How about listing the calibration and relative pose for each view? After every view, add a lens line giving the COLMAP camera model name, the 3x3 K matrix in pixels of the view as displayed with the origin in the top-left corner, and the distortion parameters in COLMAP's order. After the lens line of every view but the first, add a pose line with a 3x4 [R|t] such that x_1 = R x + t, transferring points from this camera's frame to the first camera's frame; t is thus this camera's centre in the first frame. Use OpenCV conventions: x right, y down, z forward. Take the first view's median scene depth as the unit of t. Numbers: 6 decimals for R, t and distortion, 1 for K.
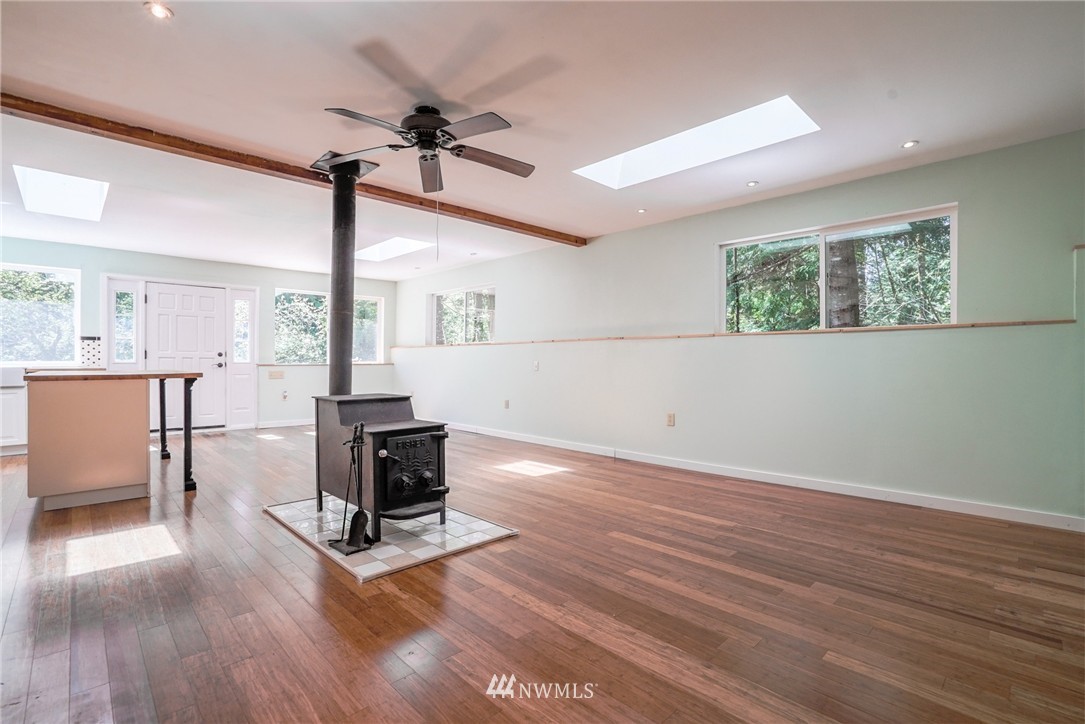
lens RADIAL K [[499.4, 0, 534.4], [0, 499.4, 366.9], [0, 0, 1]] dist [-0.050505, 0.021522]
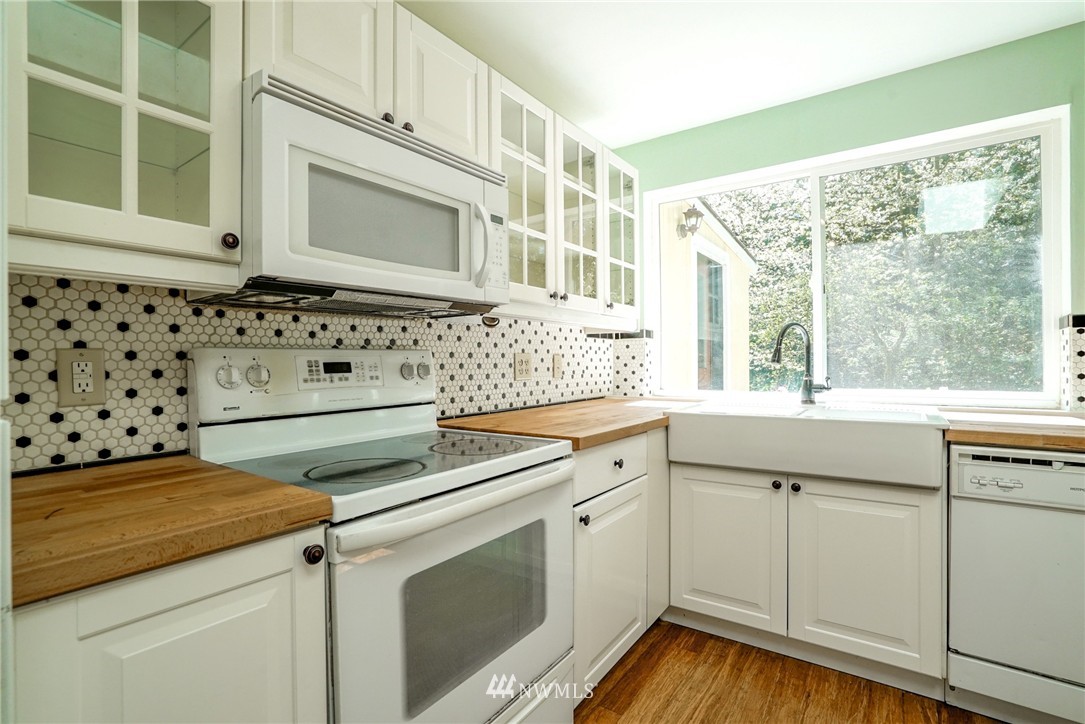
lens RADIAL K [[504.2, 0, 542.6], [0, 504.2, 362.5], [0, 0, 1]] dist [-0.059036, 0.023216]
pose [[0.190149, 0.001852, -0.981753, -0.693692], [-0.007229, 0.999974, 0.000486, -0.030266], [0.981729, 0.007005, 0.190158, 0.605948]]
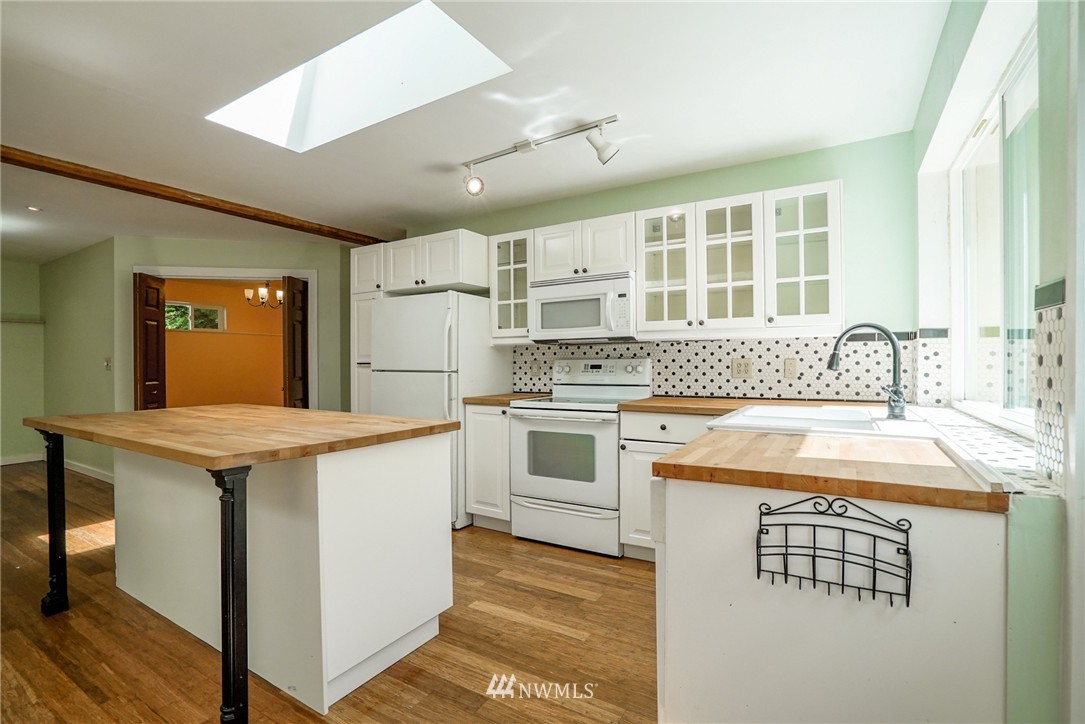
lens RADIAL K [[504.2, 0, 542.6], [0, 504.2, 362.5], [0, 0, 1]] dist [-0.059036, 0.023216]
pose [[-0.963409, 0.004516, -0.267998, -0.729926], [0.001189, 0.999920, 0.012573, -0.039849], [0.268033, 0.011794, -0.963337, 1.121538]]
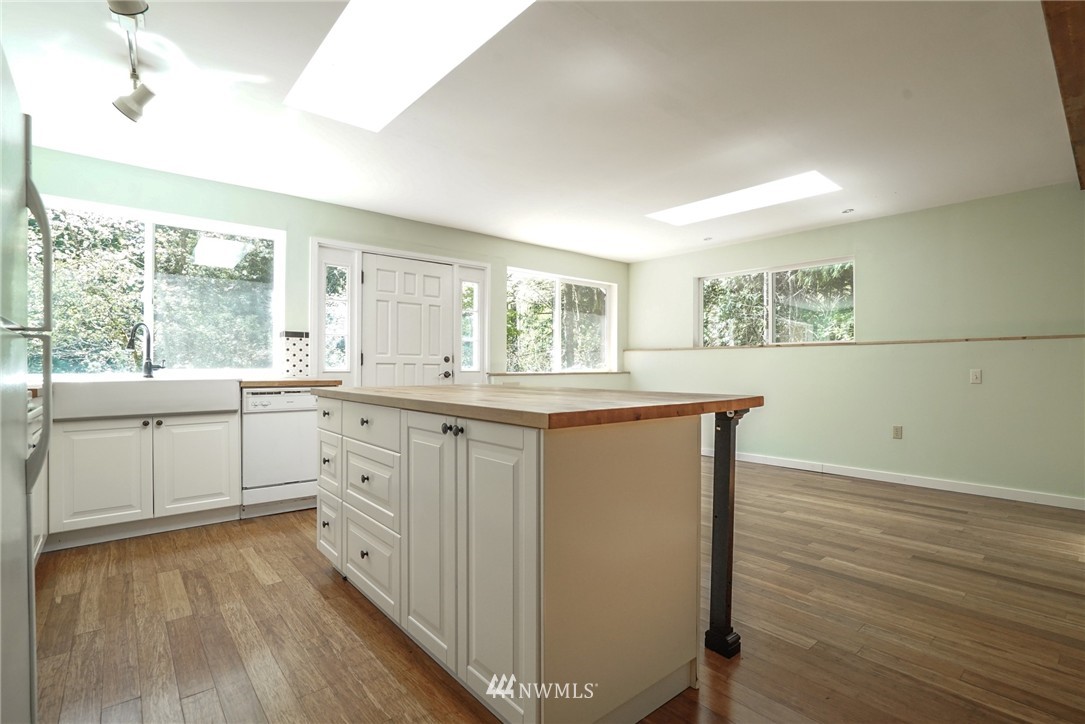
lens RADIAL K [[504.2, 0, 542.6], [0, 504.2, 362.5], [0, 0, 1]] dist [-0.059036, 0.023216]
pose [[0.998756, -0.000730, -0.049866, -0.551426], [-0.000394, 0.999746, -0.022521, -0.005378], [0.049870, 0.022512, 0.998502, 0.343080]]
